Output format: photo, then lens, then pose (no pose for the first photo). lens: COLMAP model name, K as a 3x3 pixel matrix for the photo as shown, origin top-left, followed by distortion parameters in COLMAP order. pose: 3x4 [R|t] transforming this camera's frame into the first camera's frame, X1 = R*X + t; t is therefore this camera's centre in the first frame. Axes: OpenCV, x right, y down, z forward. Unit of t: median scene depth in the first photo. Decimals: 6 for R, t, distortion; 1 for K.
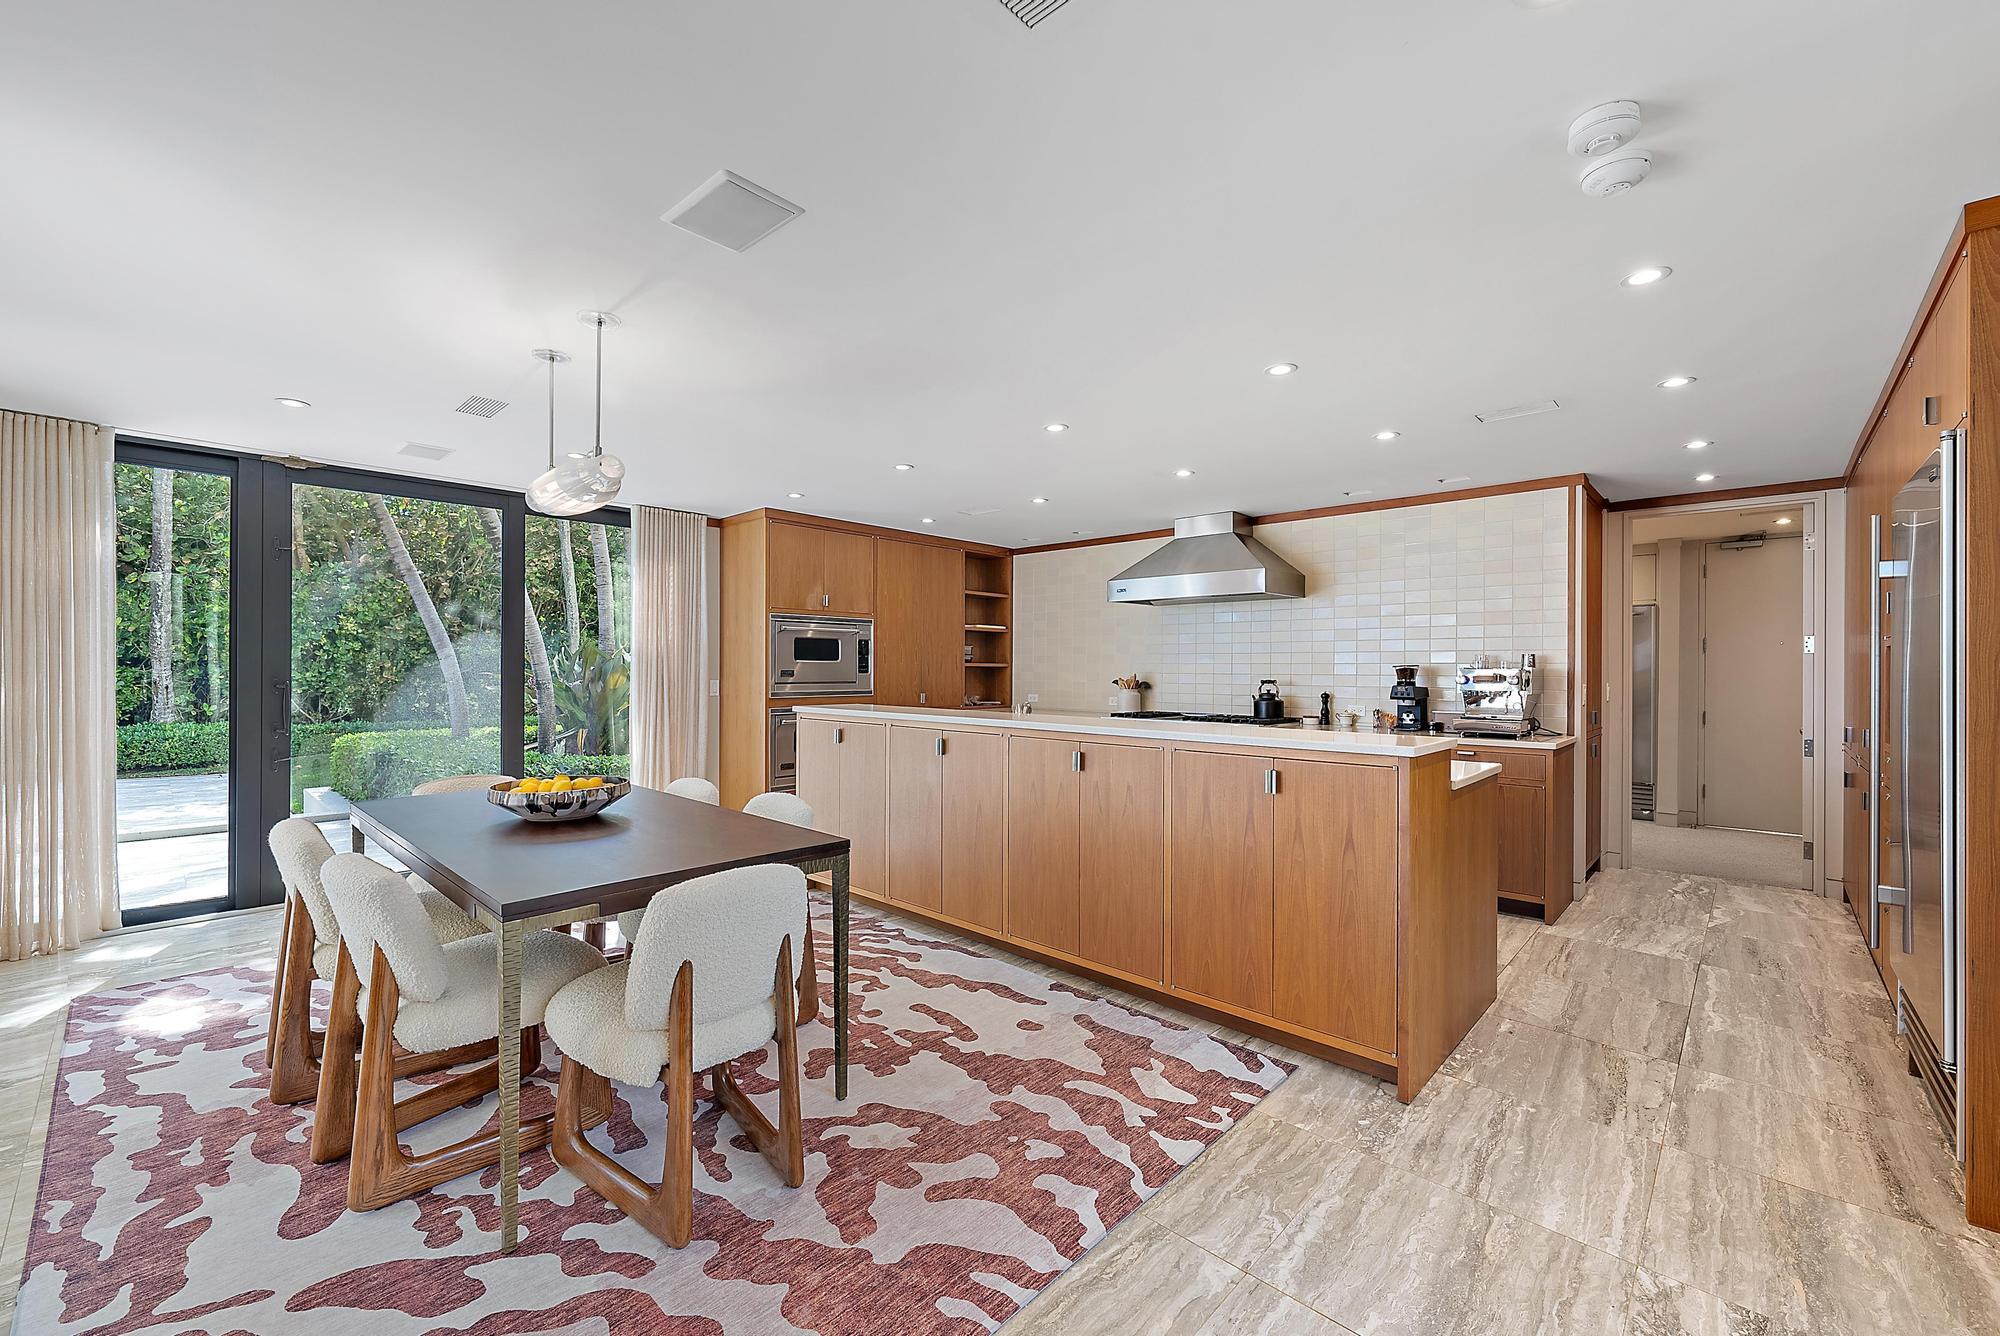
lens RADIAL K [[810.1, 0, 1010.8], [0, 810.1, 669.8], [0, 0, 1]] dist [0.000000, -0.000271]
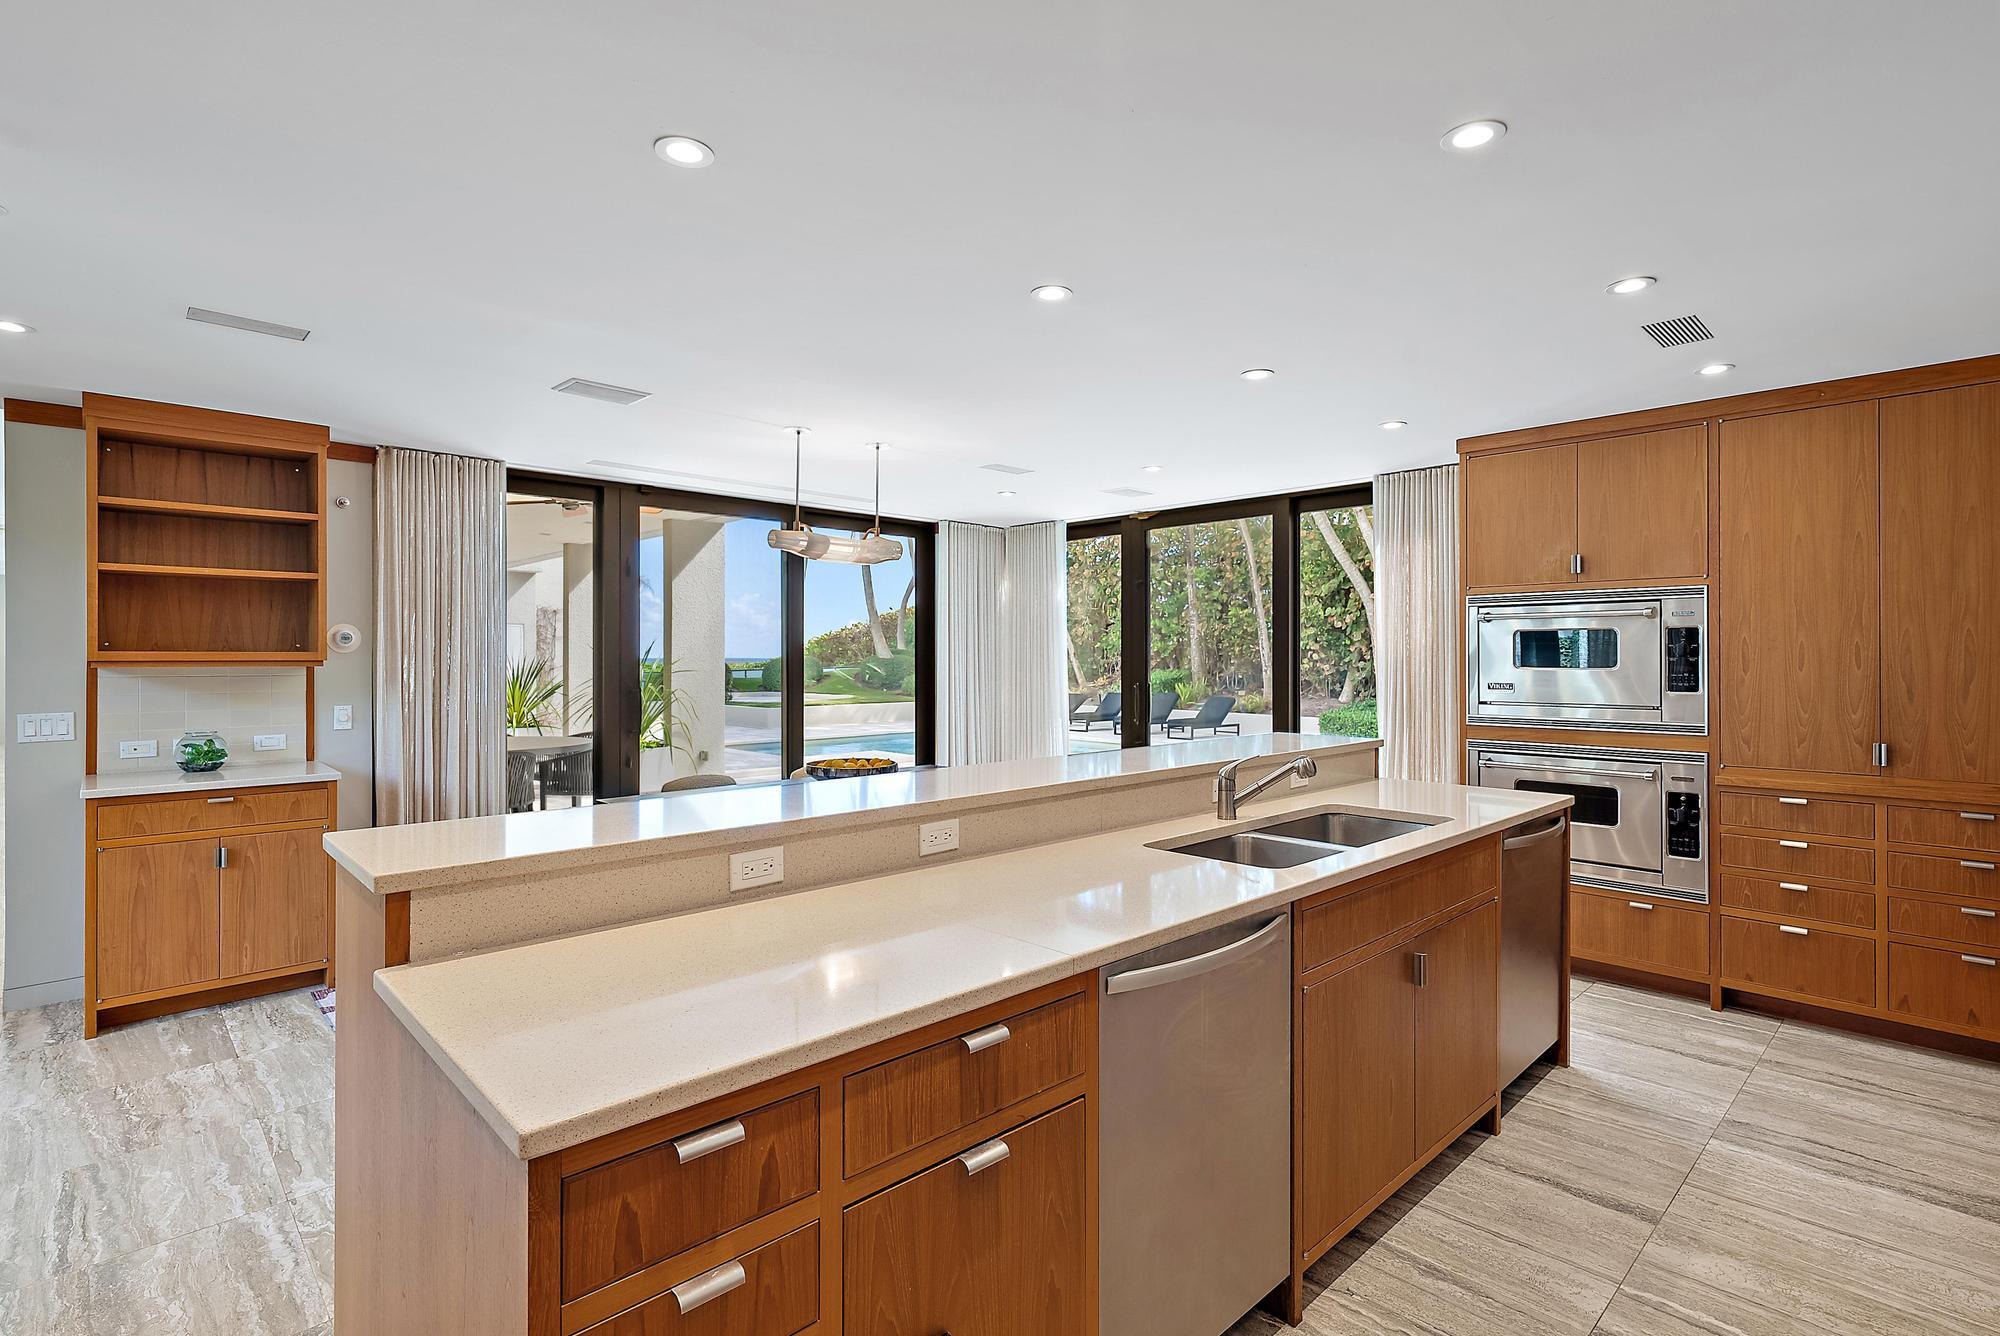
lens RADIAL K [[956.5, 0, 1011.0], [0, 956.5, 655.4], [0, 0, 1]] dist [0.000555, 0.000243]
pose [[-0.061232, -0.003432, -0.998118, 0.752009], [-0.002748, 0.999991, -0.003270, -0.025793], [0.998120, 0.002542, -0.061241, 0.987259]]
